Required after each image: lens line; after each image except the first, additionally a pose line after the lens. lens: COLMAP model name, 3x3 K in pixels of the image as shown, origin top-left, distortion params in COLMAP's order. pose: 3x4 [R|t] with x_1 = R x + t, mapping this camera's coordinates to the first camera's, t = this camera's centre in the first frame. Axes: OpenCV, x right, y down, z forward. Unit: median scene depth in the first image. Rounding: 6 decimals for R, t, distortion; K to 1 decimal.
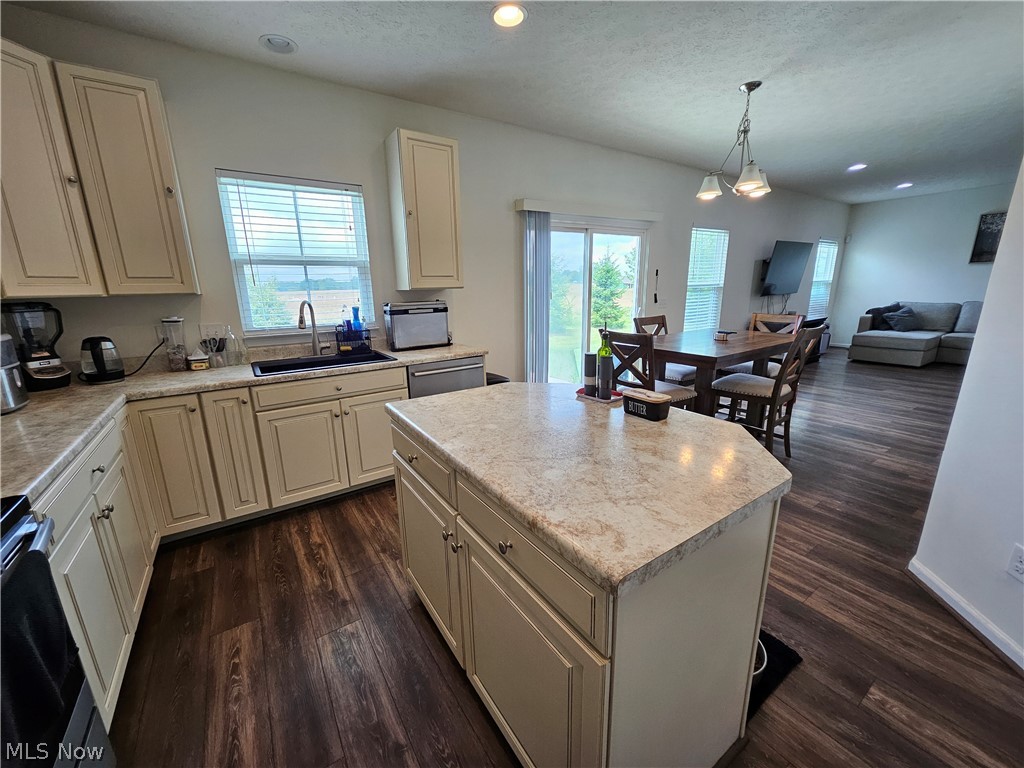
lens RADIAL K [[401.9, 0, 501.0], [0, 401.9, 382.4], [0, 0, 1]] dist [0.000666, -0.000084]
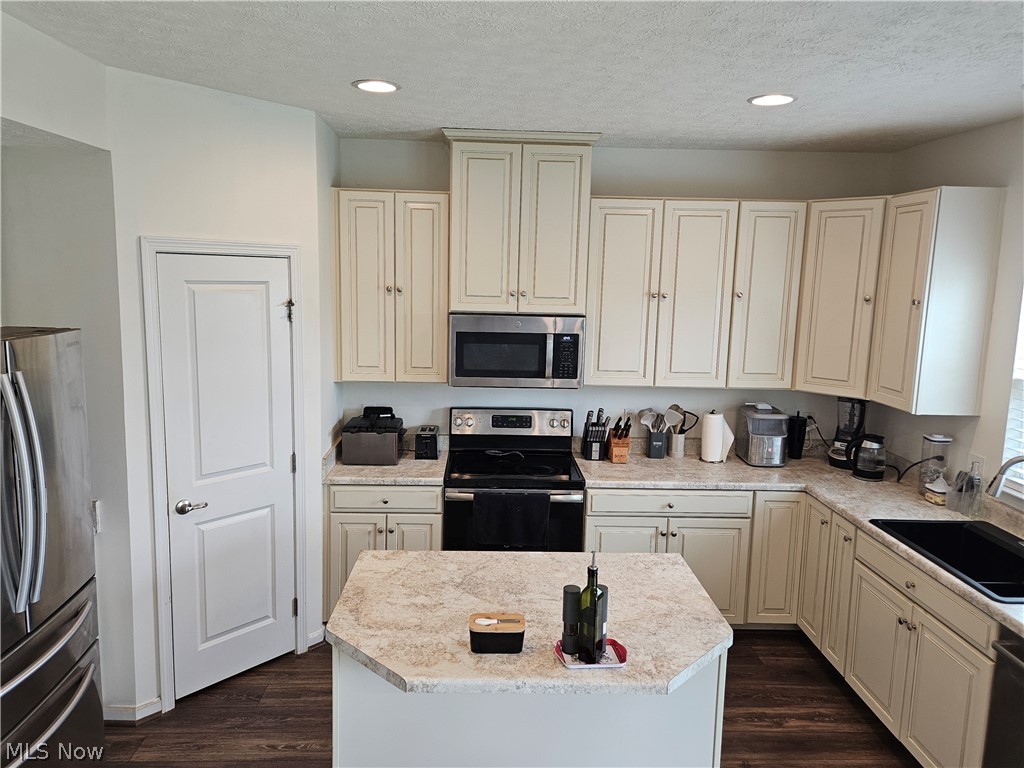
lens RADIAL K [[691.5, 0, 509.1], [0, 691.5, 380.1], [0, 0, 1]] dist [0.009829, 0.001182]
pose [[-0.516323, 0.128549, -0.846691, 0.970395], [-0.215046, 0.937531, 0.273478, -0.535644], [0.828955, 0.323281, -0.456425, 0.996223]]
